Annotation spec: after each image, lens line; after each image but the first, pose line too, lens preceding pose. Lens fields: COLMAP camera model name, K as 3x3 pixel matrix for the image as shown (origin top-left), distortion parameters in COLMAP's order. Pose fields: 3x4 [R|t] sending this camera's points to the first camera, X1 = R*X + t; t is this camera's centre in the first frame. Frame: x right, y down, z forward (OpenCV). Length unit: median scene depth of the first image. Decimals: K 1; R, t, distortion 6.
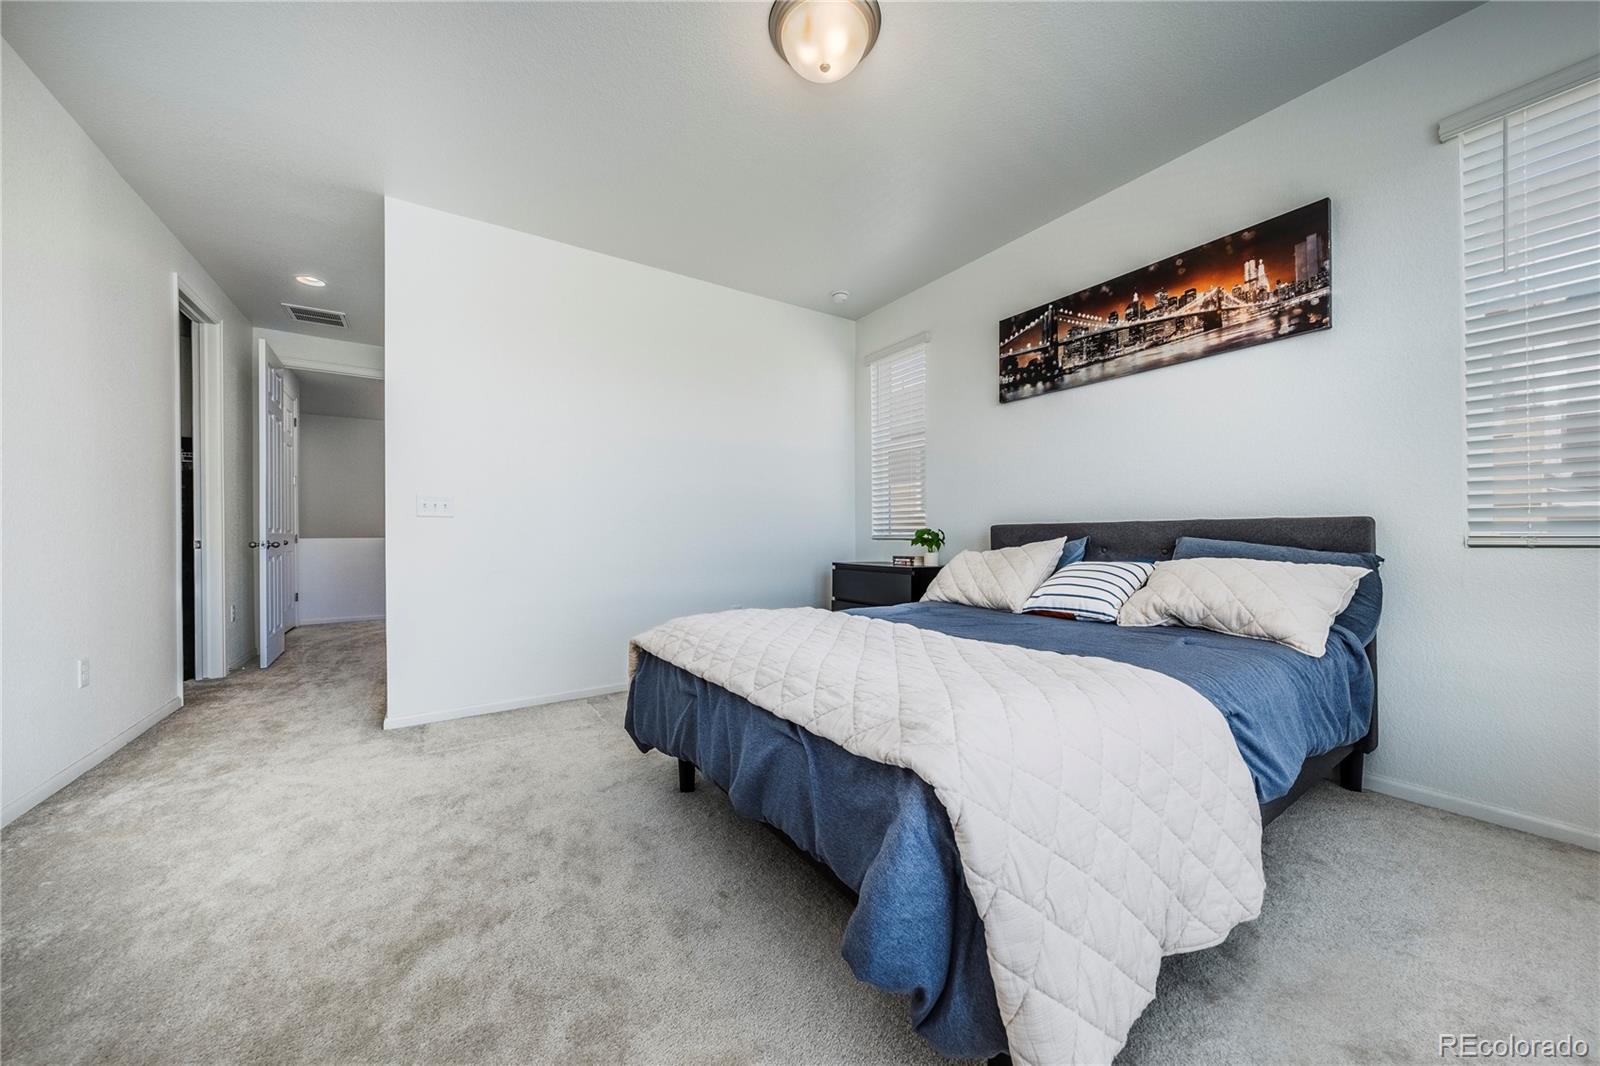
lens RADIAL K [[549.4, 0, 793.0], [0, 549.4, 528.3], [0, 0, 1]] dist [-0.000536, -0.000116]
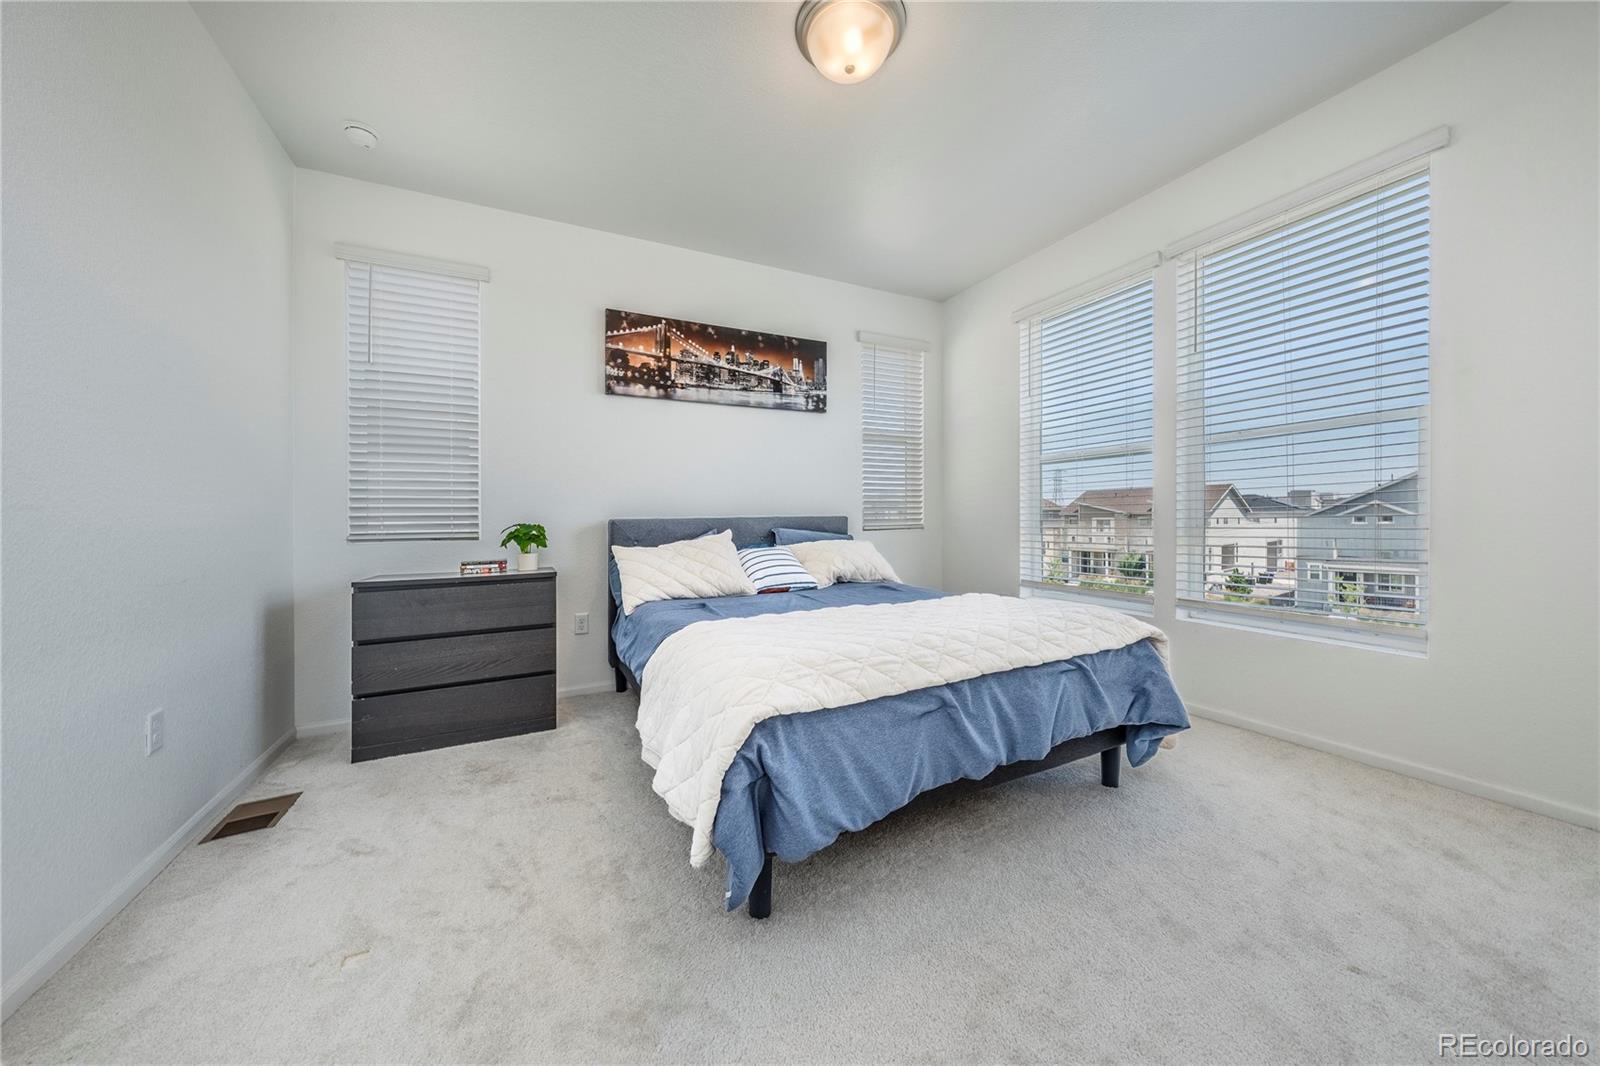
lens RADIAL K [[549.4, 0, 793.4], [0, 549.4, 528.5], [0, 0, 1]] dist [-0.000536, -0.000116]
pose [[0.116617, -0.016653, 0.993037, -0.648689], [0.002998, 0.999861, 0.016415, -0.006723], [-0.993172, 0.001063, 0.116650, 0.664544]]
